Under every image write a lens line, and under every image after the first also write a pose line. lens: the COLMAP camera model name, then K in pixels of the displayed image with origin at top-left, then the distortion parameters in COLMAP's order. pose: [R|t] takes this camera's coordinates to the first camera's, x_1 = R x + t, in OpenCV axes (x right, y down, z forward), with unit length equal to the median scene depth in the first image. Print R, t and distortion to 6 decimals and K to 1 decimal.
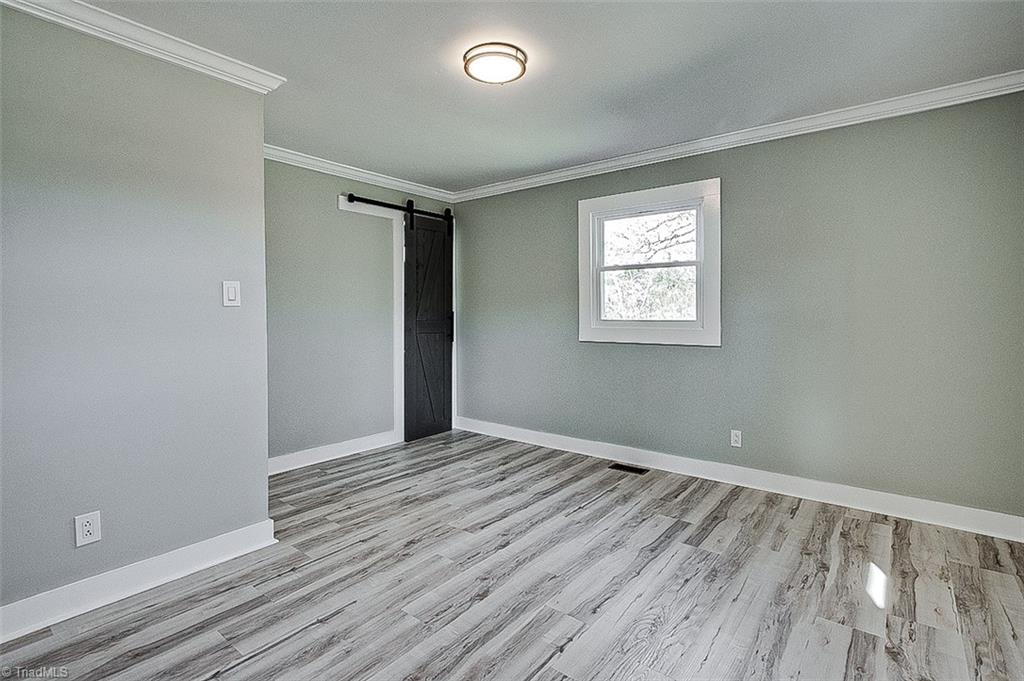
lens RADIAL K [[492.9, 0, 501.8], [0, 492.9, 315.0], [0, 0, 1]] dist [-0.001122, 0.000262]
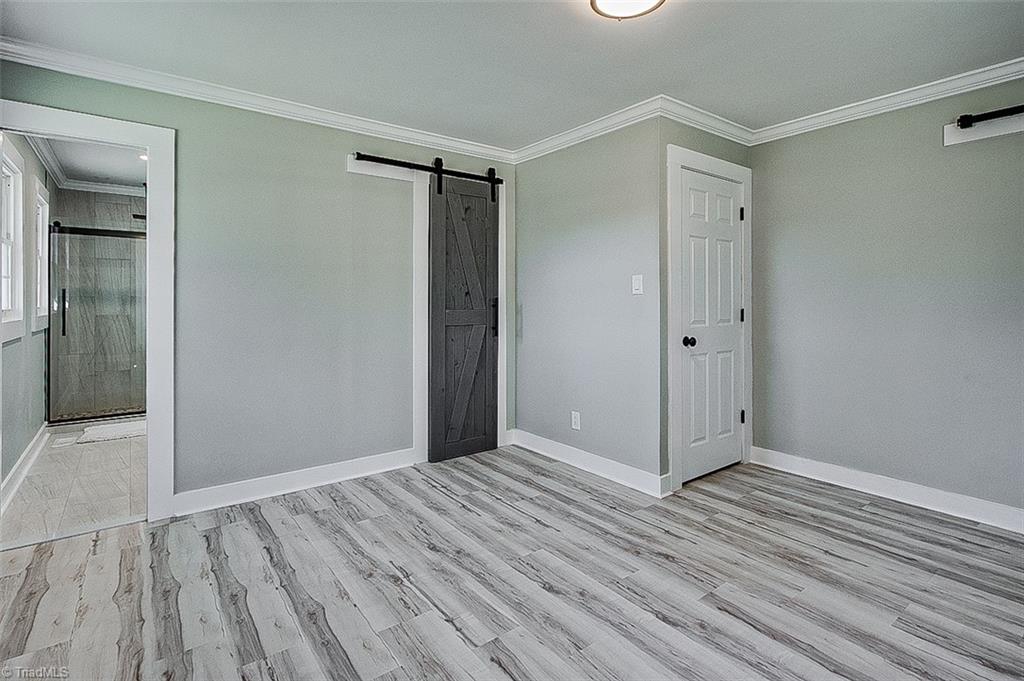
lens RADIAL K [[500.5, 0, 508.7], [0, 500.5, 301.8], [0, 0, 1]] dist [-0.001671, 0.000894]
pose [[-0.238458, 0.006285, -0.971132, 0.740057], [-0.000723, 0.999978, 0.006649, -0.005839], [0.971152, 0.002288, -0.238448, 0.907943]]
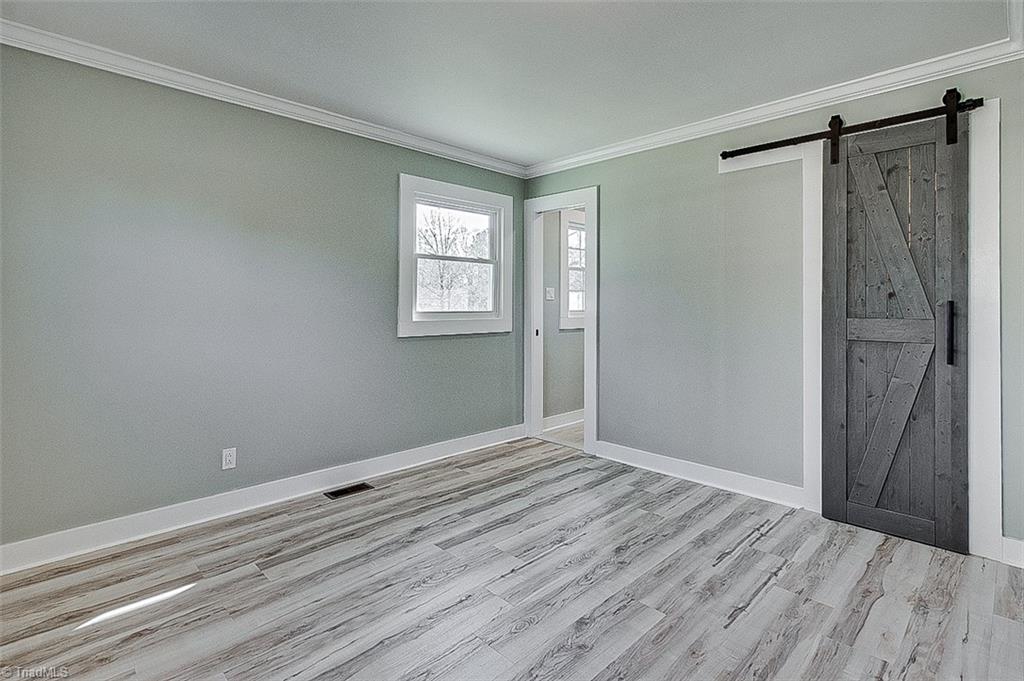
lens RADIAL K [[500.5, 0, 508.7], [0, 500.5, 301.8], [0, 0, 1]] dist [-0.001671, 0.000894]
pose [[-0.994258, 0.000284, 0.107008, -0.003915], [-0.000267, 0.999987, -0.005130, -0.002206], [-0.107008, -0.005129, -0.994245, 1.500846]]
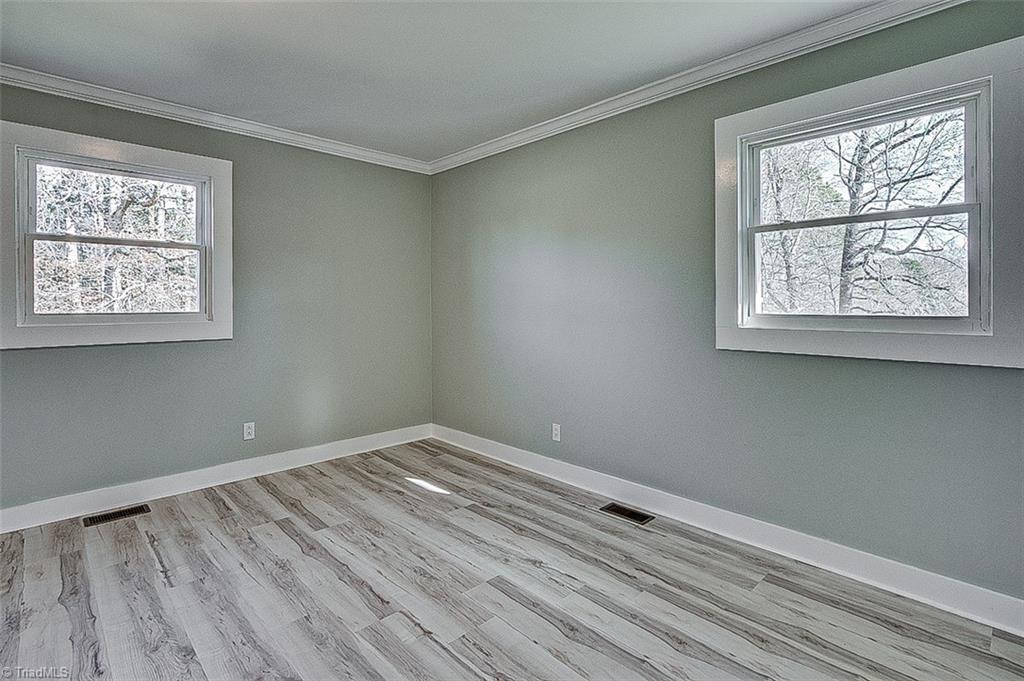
lens RADIAL K [[500.5, 0, 508.7], [0, 500.5, 301.8], [0, 0, 1]] dist [-0.001671, 0.000894]
pose [[0.125916, 0.005421, 0.992026, -0.588025], [0.003133, 0.999978, -0.005862, -0.000917], [-0.992036, 0.003846, 0.125897, 0.462121]]
